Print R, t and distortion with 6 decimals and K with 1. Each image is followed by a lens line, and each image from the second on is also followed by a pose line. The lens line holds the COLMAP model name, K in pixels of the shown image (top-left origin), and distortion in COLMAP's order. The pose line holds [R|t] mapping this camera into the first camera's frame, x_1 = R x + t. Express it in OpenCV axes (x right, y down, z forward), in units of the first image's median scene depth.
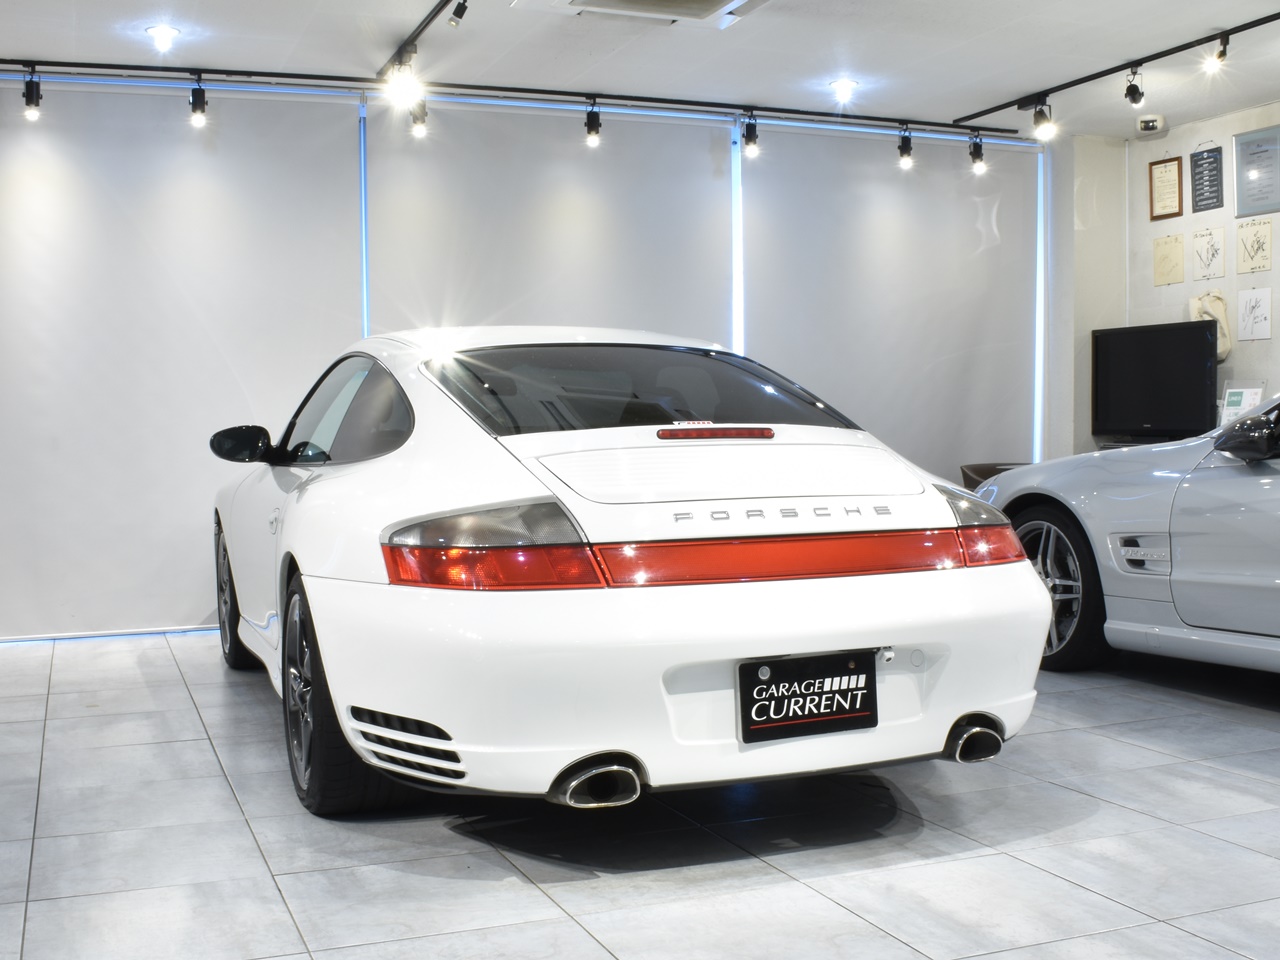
lens RADIAL K [[1445.6, 0, 640.0], [0, 1445.6, 480.0], [0, 0, 1]] dist [-0.118332, 0.009109]
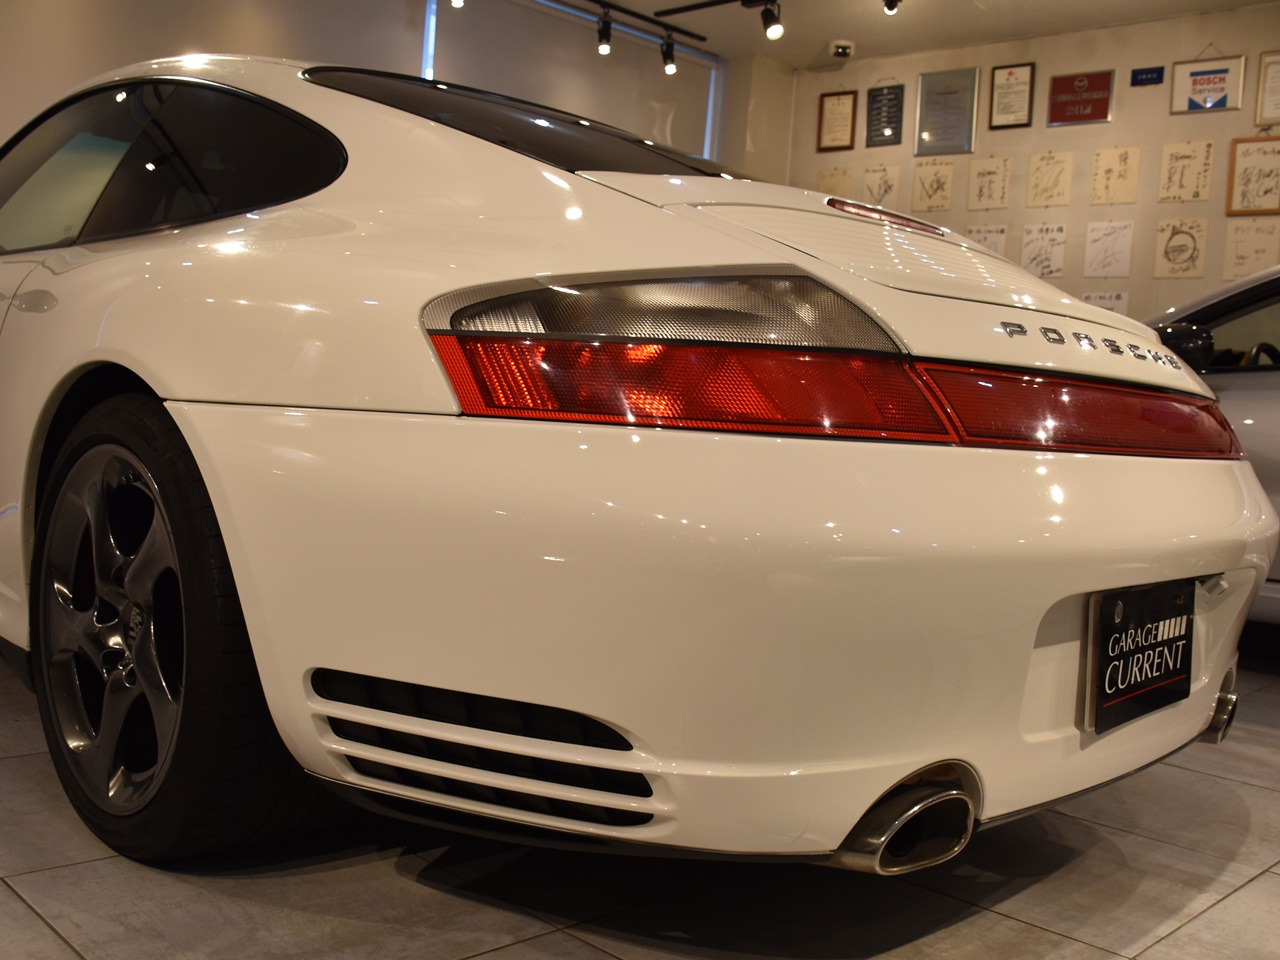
lens RADIAL K [[1273.6, 0, 602.4], [0, 1273.6, 484.6], [0, 0, 1]] dist [-0.114878, 0.031201]
pose [[0.922888, 0.050845, 0.381697, -0.285539], [-0.070771, 0.996756, 0.038337, 0.074646], [-0.378509, -0.062393, 0.923492, 0.589537]]
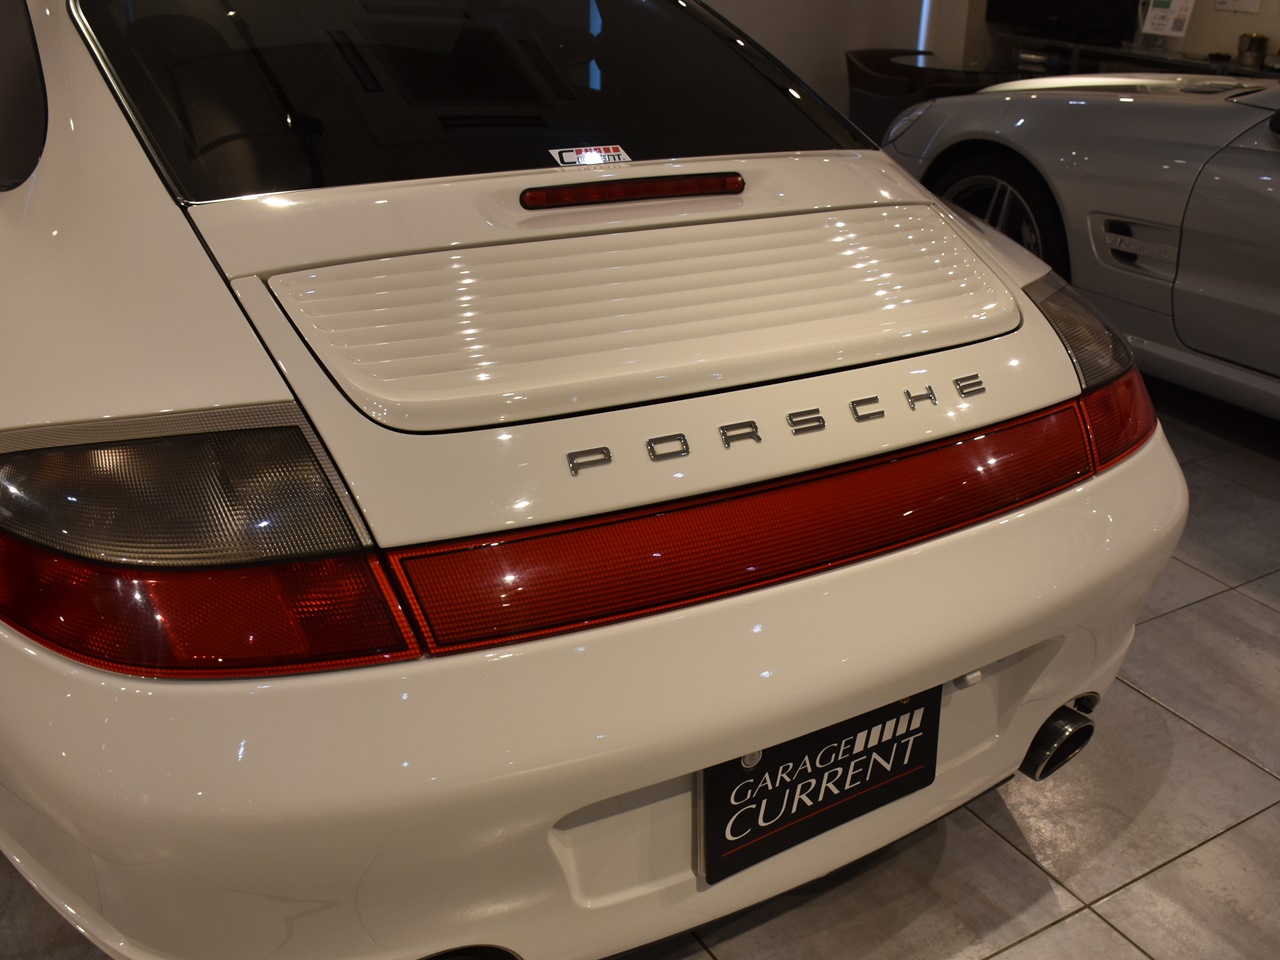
lens RADIAL K [[1225.9, 0, 689.1], [0, 1225.9, 478.3], [0, 0, 1]] dist [-0.109251, 0.015764]
pose [[0.985700, -0.025572, 0.166560, -0.003274], [-0.039333, 0.926200, 0.374976, -0.109164], [-0.163856, -0.376165, 0.911949, 0.622870]]
